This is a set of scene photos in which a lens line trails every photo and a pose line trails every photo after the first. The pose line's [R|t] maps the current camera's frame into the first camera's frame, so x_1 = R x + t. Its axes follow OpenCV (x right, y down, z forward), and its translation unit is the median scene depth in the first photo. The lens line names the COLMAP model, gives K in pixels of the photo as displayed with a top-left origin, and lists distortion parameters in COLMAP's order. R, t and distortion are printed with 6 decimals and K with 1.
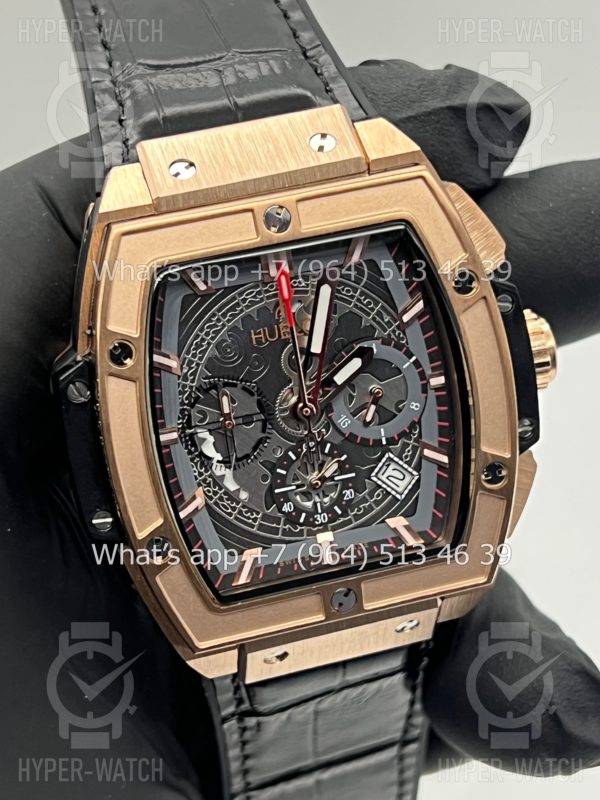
lens RADIAL K [[1812.0, 0, 300.0], [0, 1812.0, 400.0], [0, 0, 1]] dist [0.370700, 0.097744]
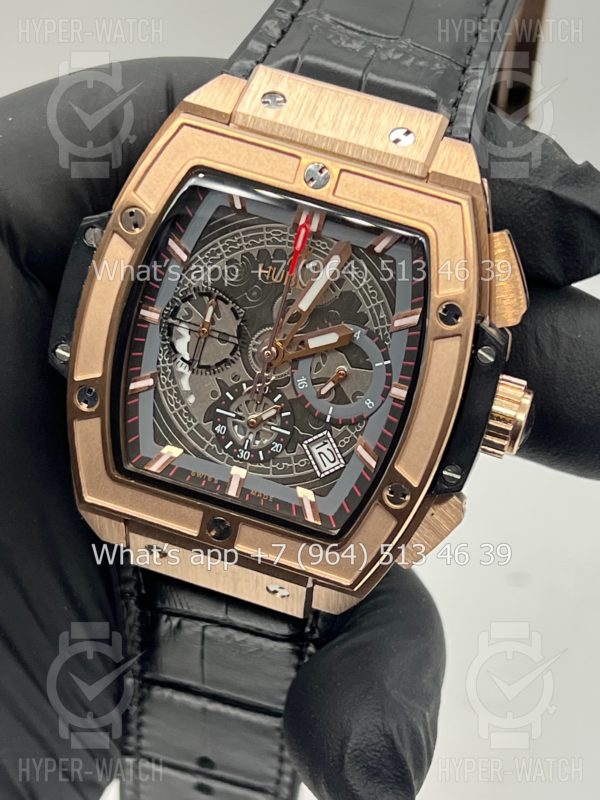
lens RADIAL K [[1777.1, 0, 300.0], [0, 1777.1, 400.0], [0, 0, 1]] dist [0.276832, -0.060647]
pose [[0.829426, 0.468250, -0.304622, 0.344280], [-0.479560, 0.876523, 0.041601, -0.022060], [0.286488, 0.111580, 0.951564, 0.014380]]
